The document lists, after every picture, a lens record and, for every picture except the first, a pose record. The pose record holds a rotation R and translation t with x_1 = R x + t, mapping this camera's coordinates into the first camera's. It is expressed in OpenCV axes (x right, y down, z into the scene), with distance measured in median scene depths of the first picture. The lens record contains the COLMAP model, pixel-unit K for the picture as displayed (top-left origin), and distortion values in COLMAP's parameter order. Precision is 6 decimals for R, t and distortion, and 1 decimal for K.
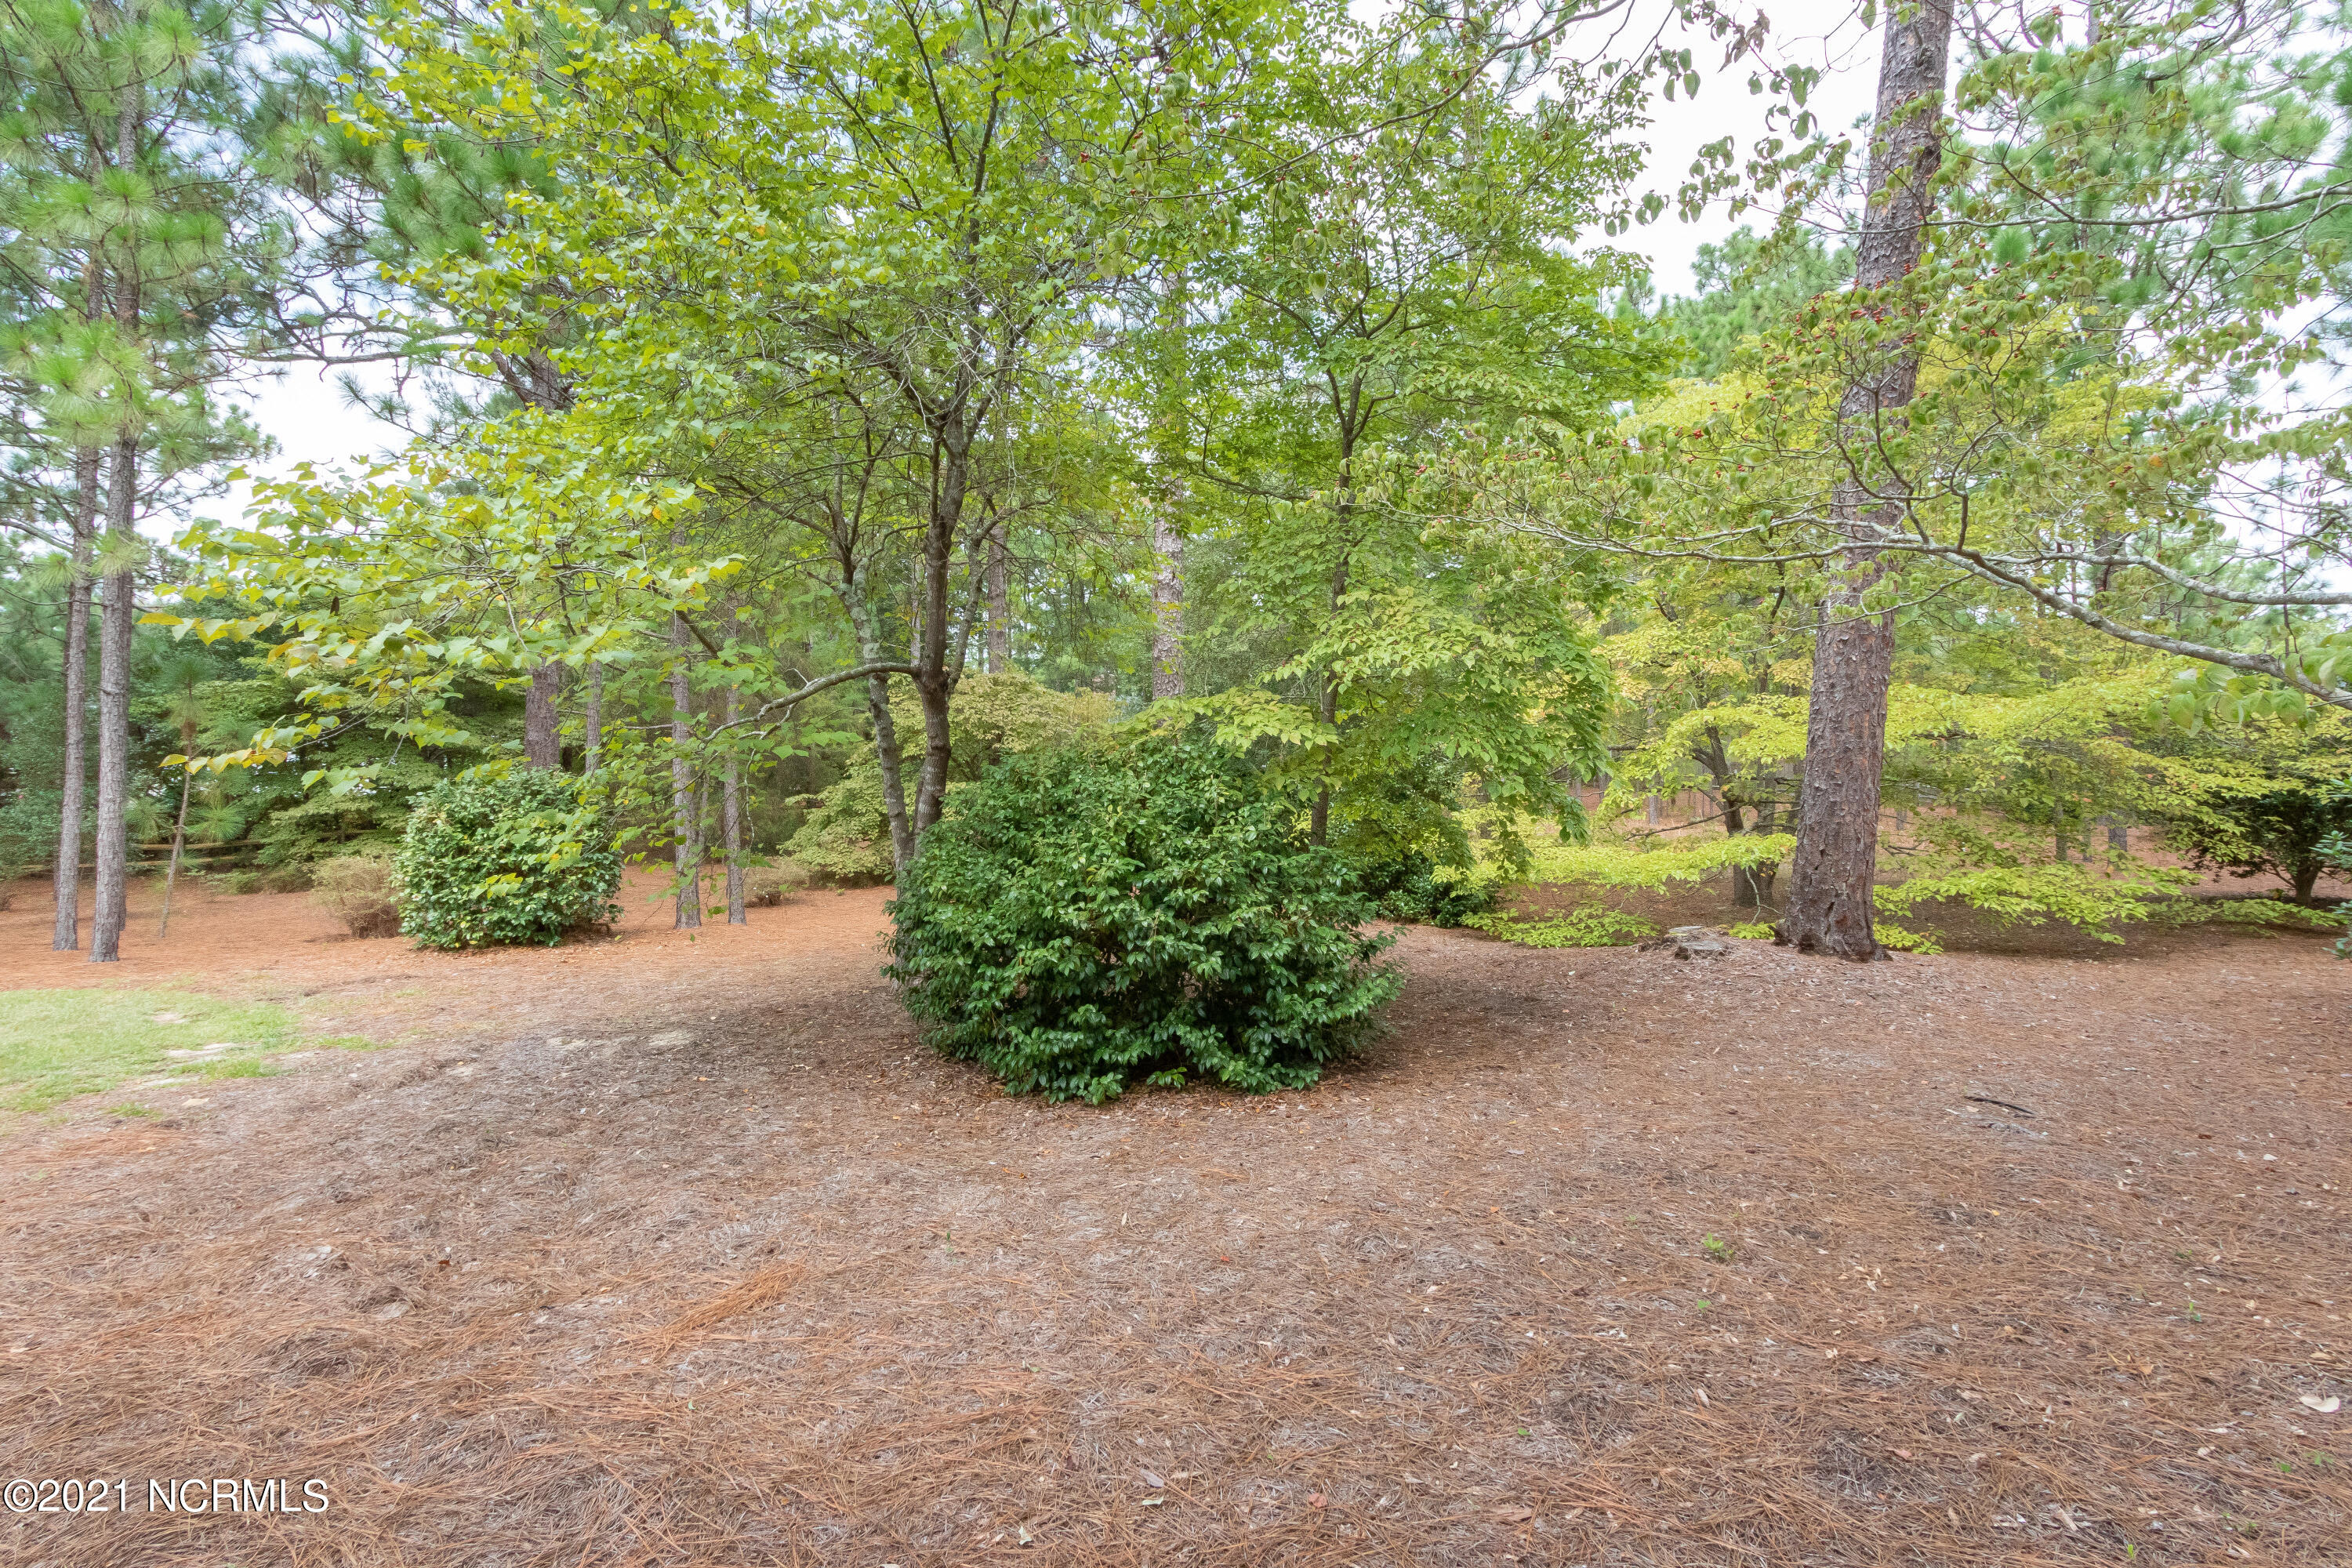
lens RADIAL K [[1093.6, 0, 1175.2], [0, 1093.6, 783.8], [0, 0, 1]] dist [0.012619, -0.003878]
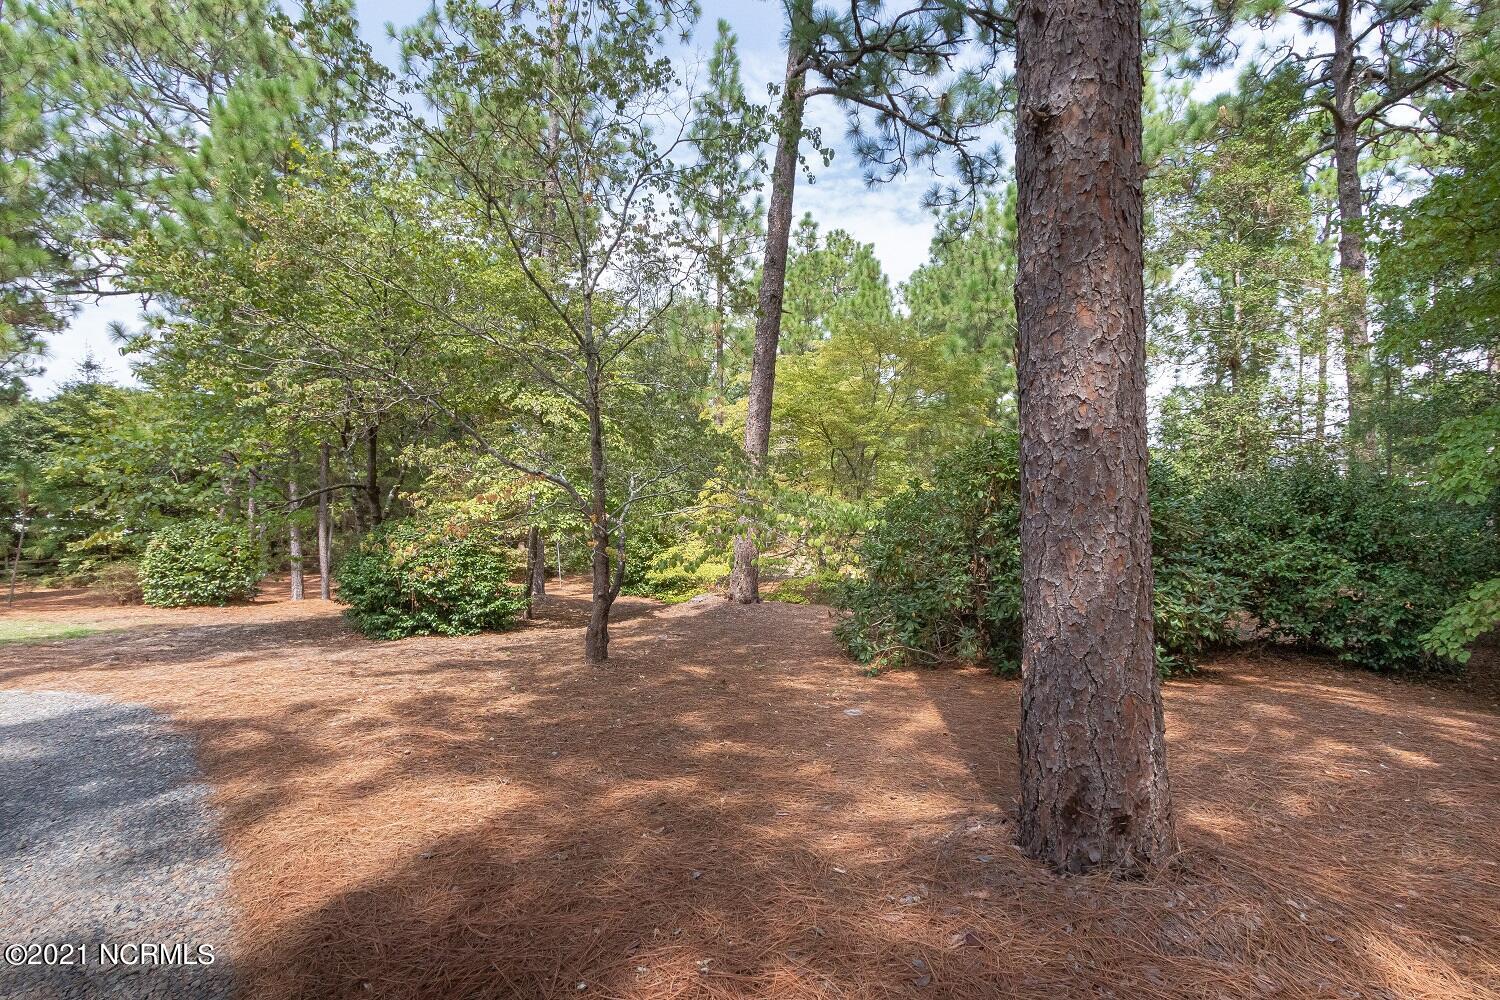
lens RADIAL K [[697.4, 0, 759.5], [0, 697.4, 543.3], [0, 0, 1]] dist [0.012619, -0.003878]
pose [[0.995070, 0.006314, 0.098971, 0.331952], [-0.008051, 0.999820, 0.017157, -0.004256], [-0.098845, -0.017870, 0.994942, -0.448792]]
